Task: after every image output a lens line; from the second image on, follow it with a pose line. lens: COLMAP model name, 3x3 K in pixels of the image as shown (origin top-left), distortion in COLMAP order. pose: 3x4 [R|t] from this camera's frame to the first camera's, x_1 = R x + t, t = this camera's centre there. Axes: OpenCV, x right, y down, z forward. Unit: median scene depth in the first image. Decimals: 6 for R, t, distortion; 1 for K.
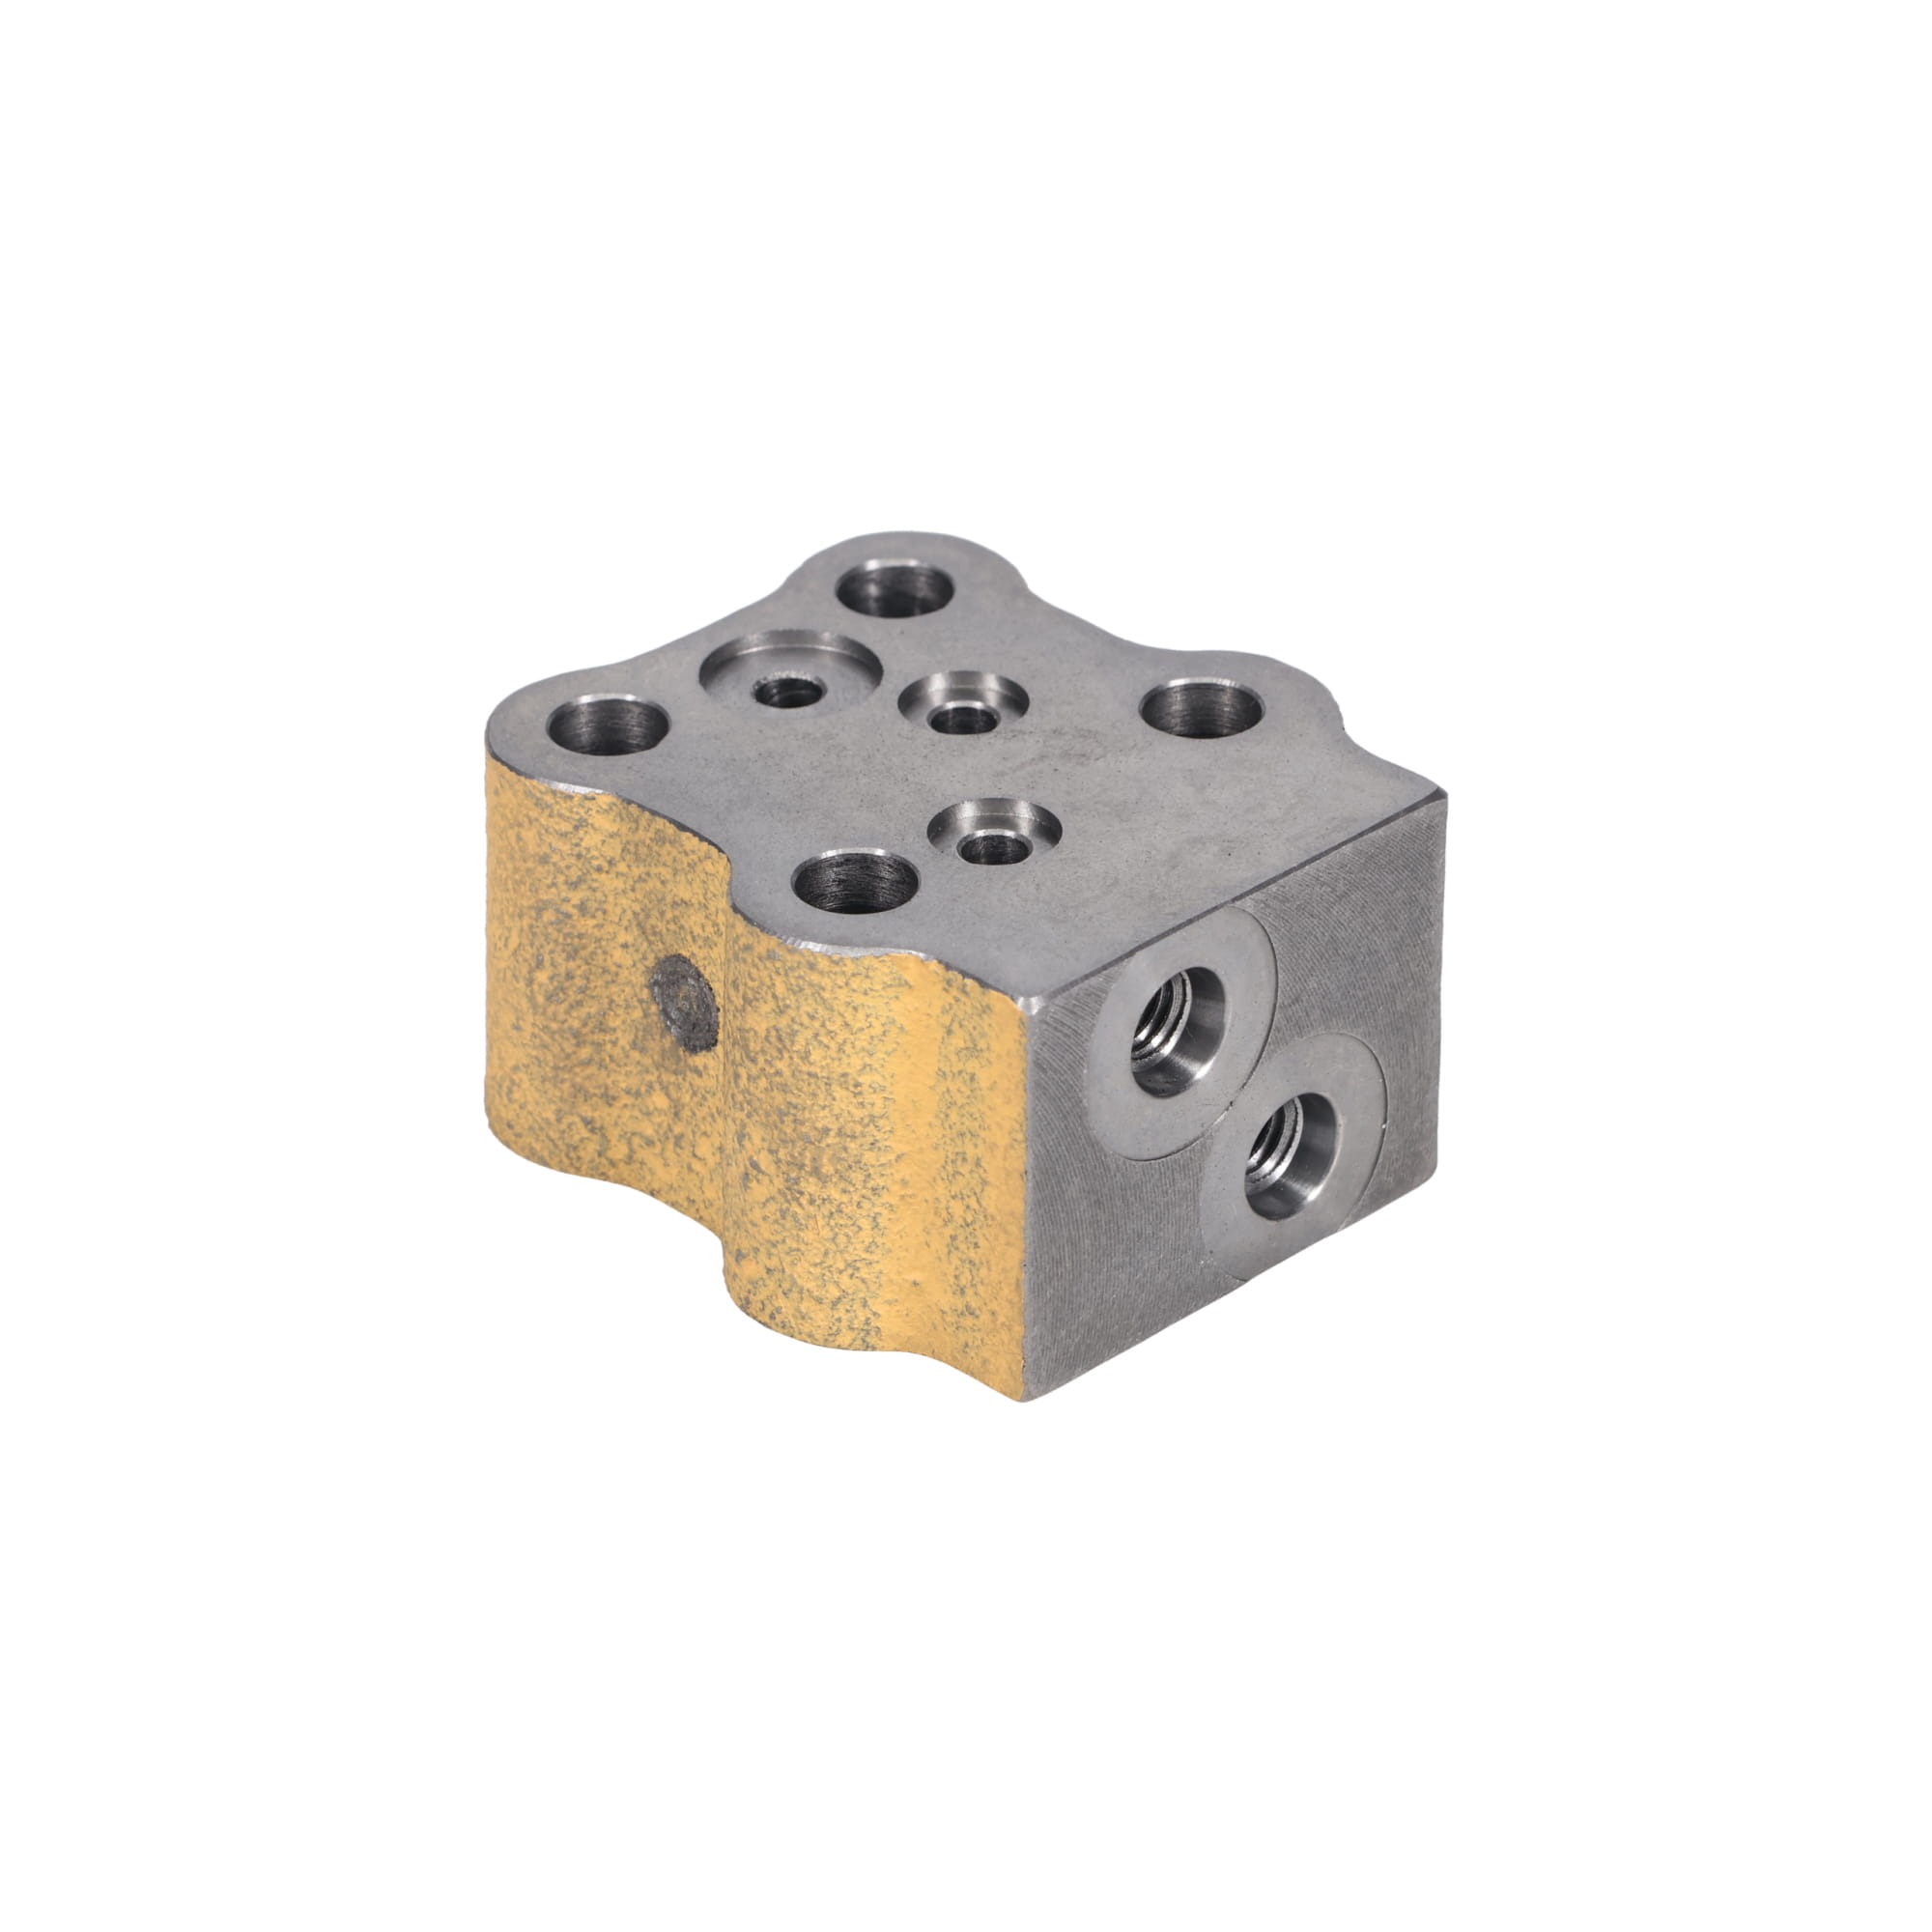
lens RADIAL K [[8628.9, 0, 918.9], [0, 8628.9, 887.6], [0, 0, 1]] dist [0.792791, 0.520647]
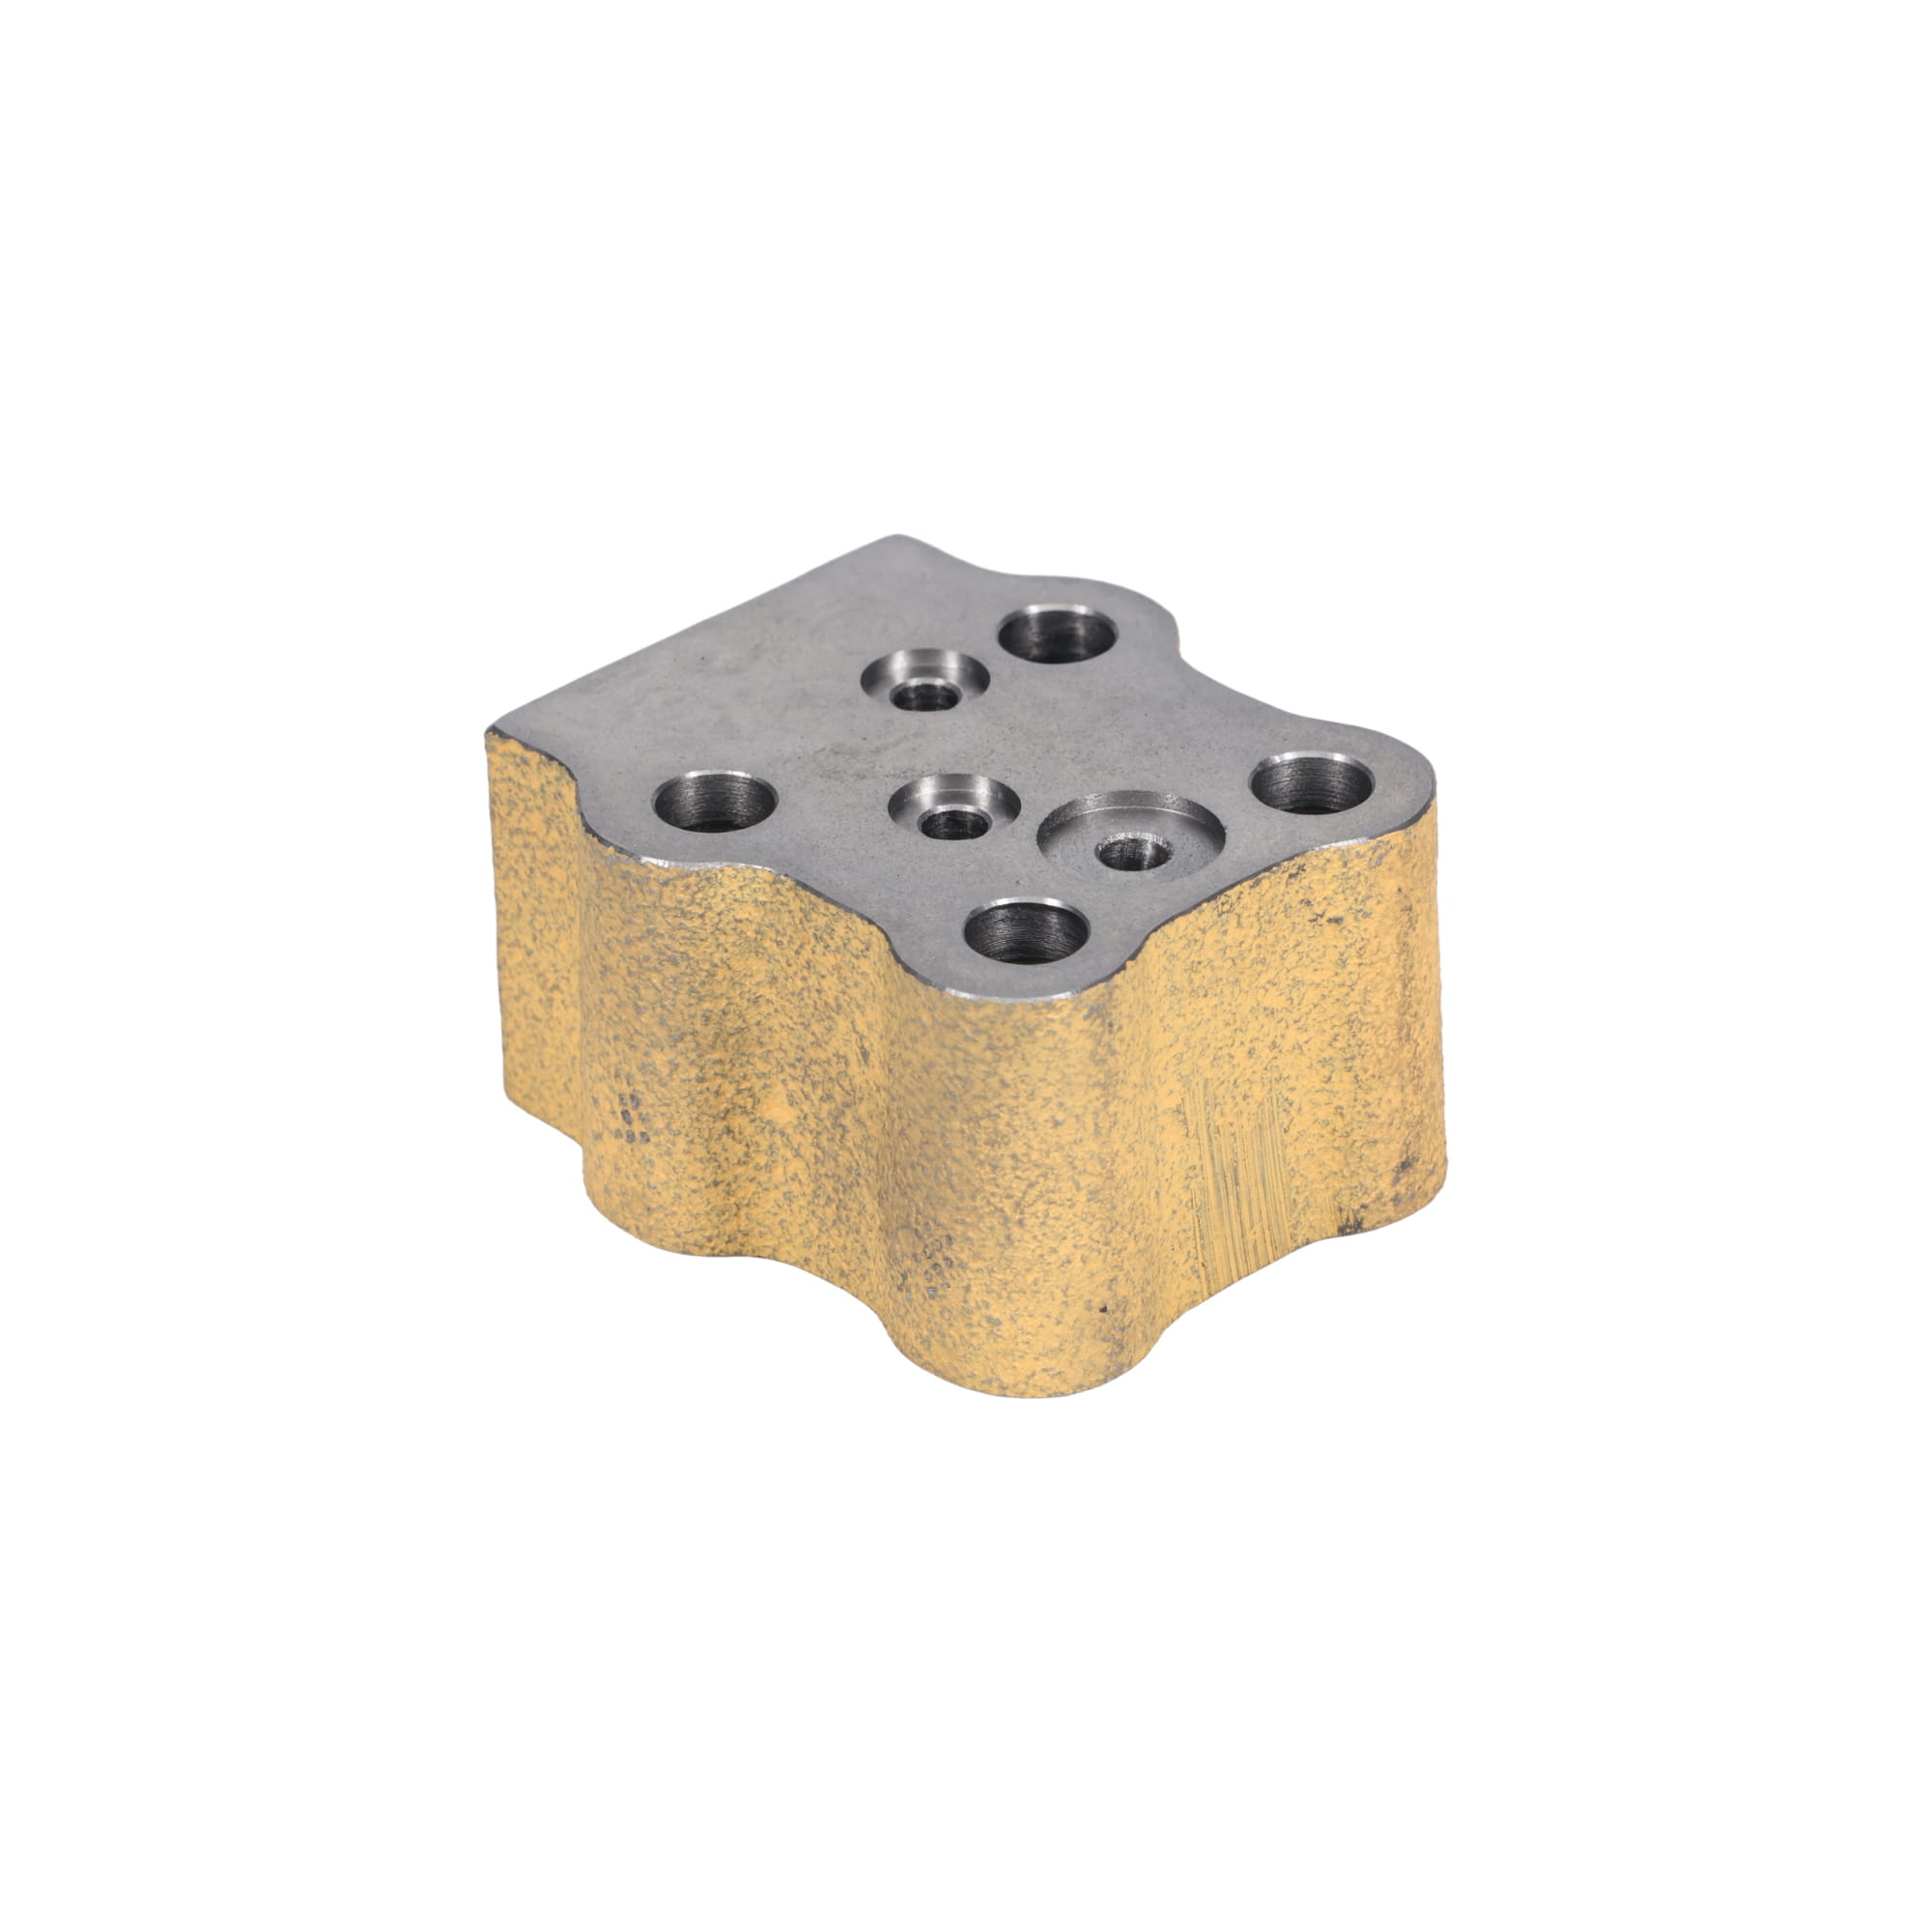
lens RADIAL K [[8628.9, 0, 918.9], [0, 8628.9, 887.6], [0, 0, 1]] dist [0.792791, 0.520647]
pose [[-0.999588, 0.021842, 0.018641, -0.009130], [0.026898, 0.484901, 0.874155, -0.894929], [0.010054, 0.874296, -0.485289, 1.512189]]
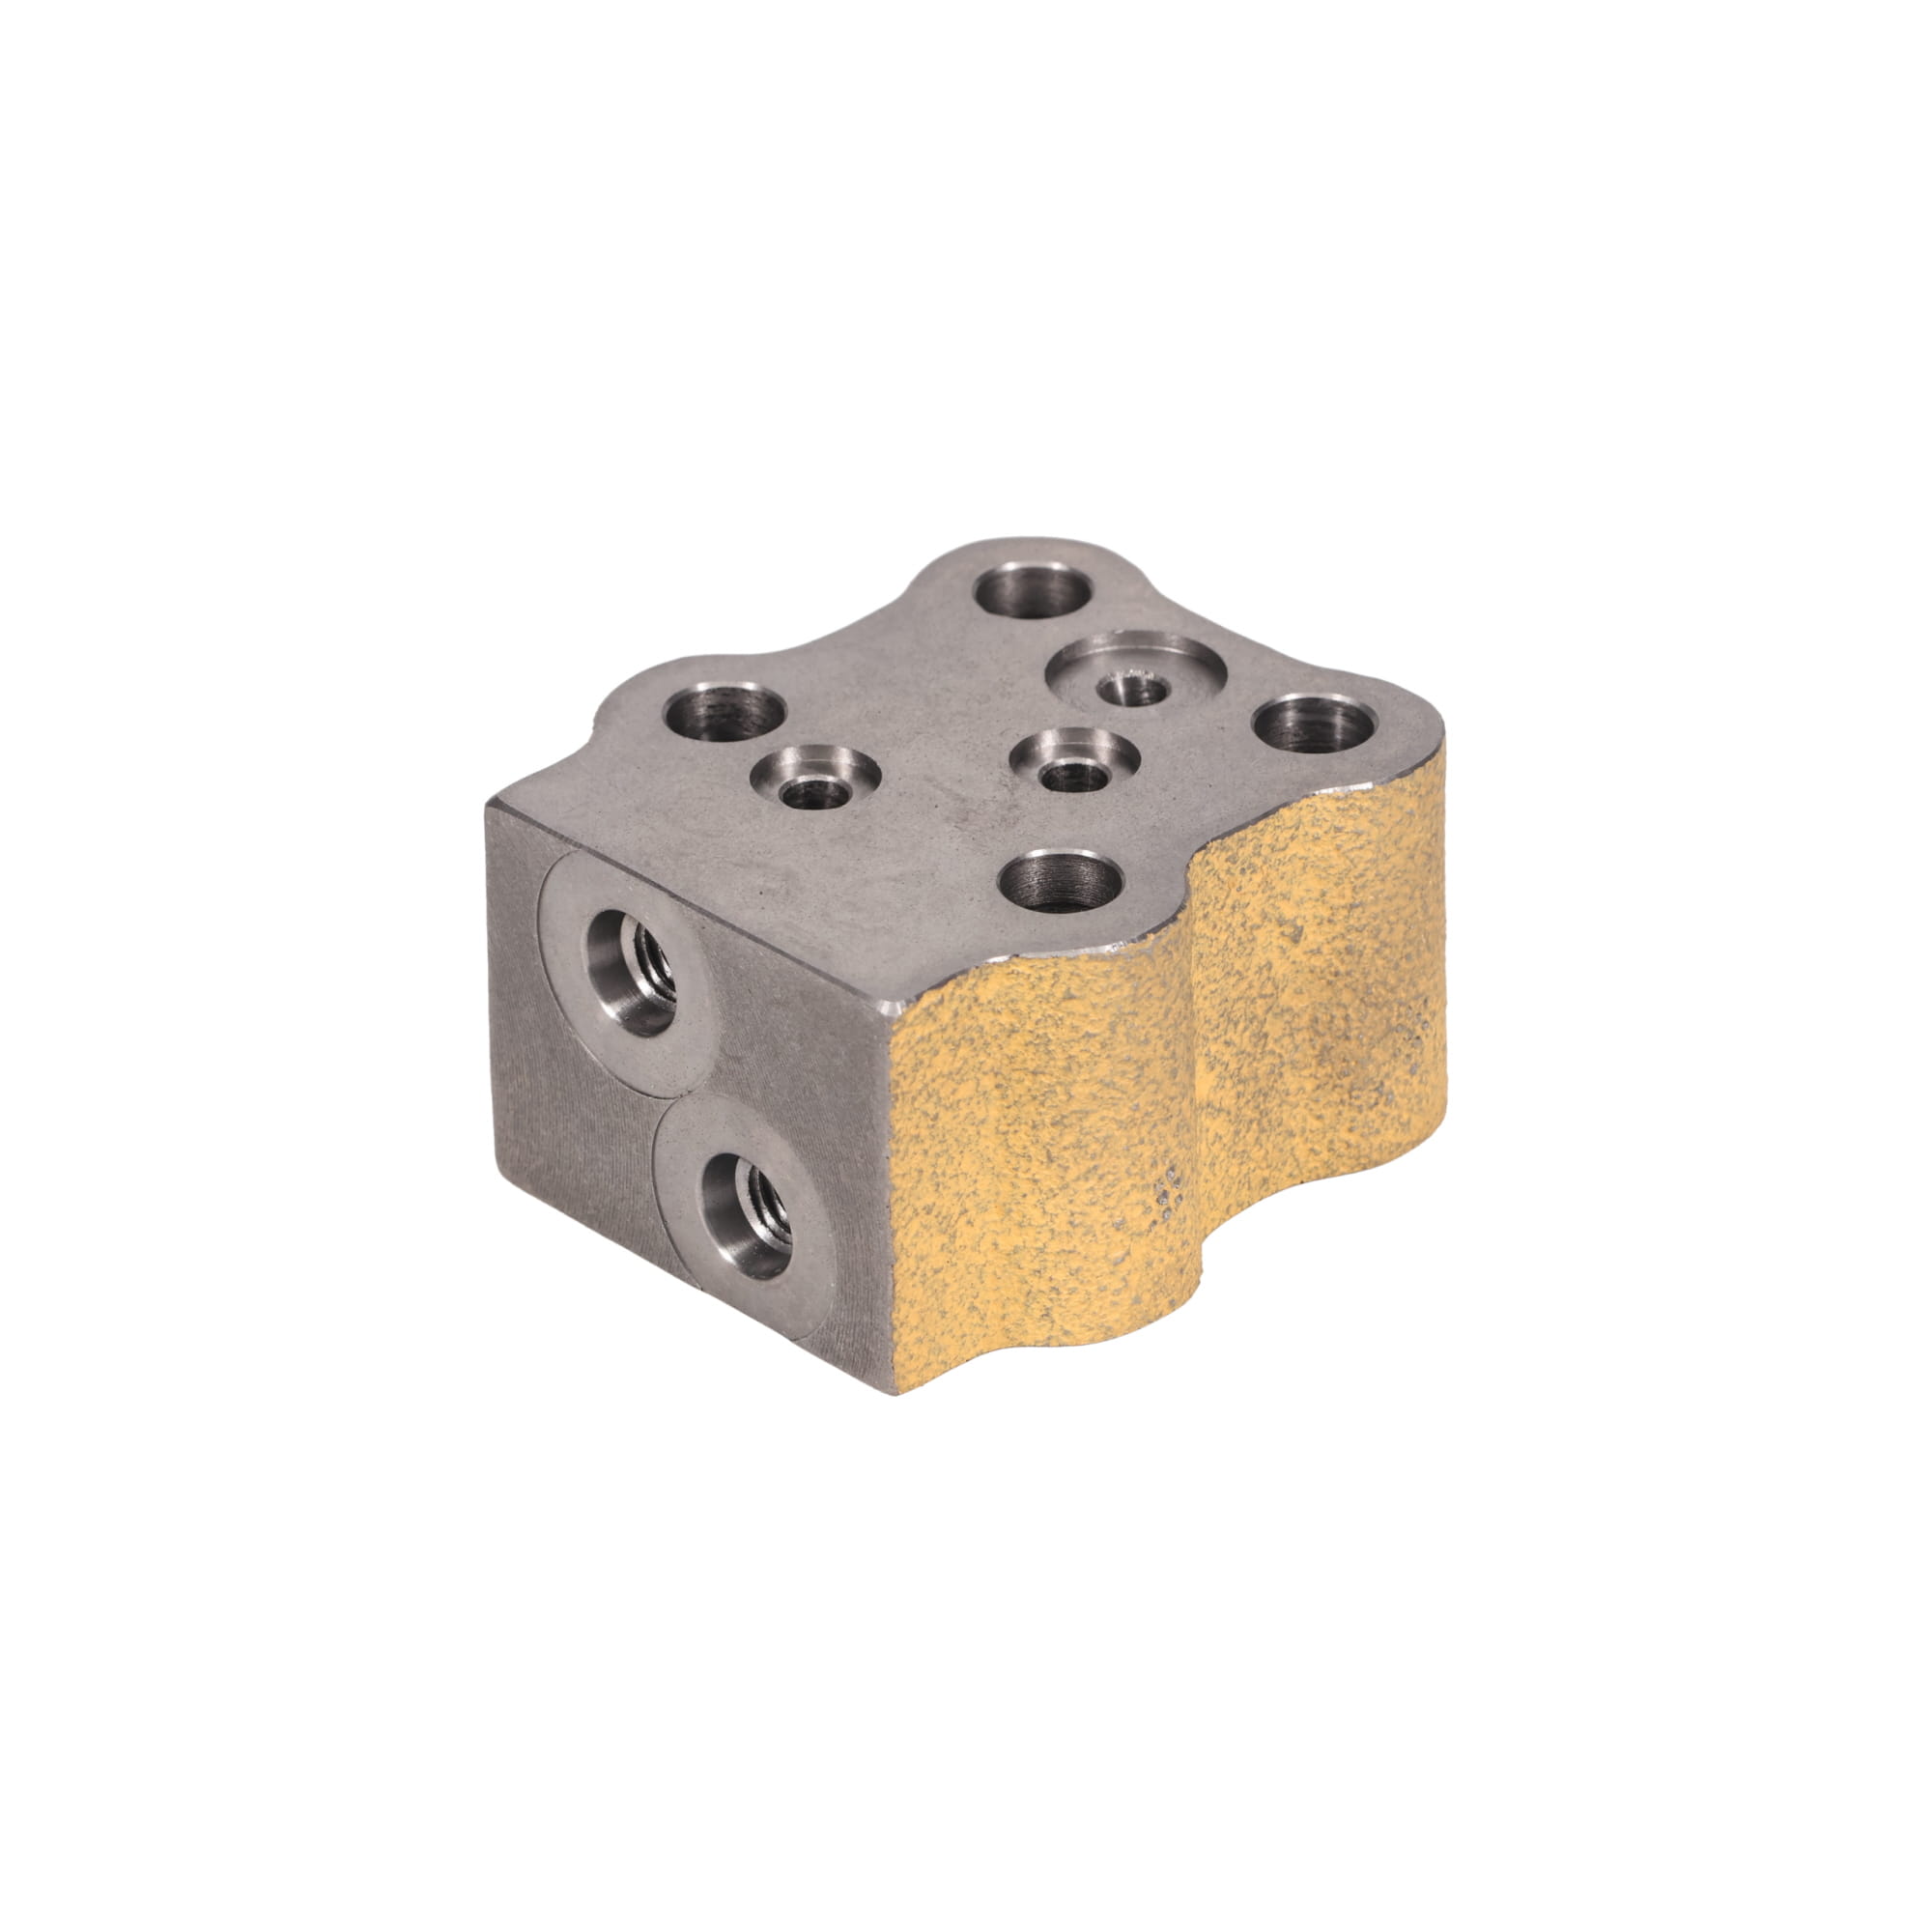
lens RADIAL K [[8628.9, 0, 918.9], [0, 8628.9, 887.6], [0, 0, 1]] dist [0.792791, 0.520647]
pose [[-0.002950, 0.517967, -0.855395, 0.879481], [-0.496128, 0.741940, 0.450978, -0.458359], [0.868244, 0.425716, 0.254789, 0.749174]]
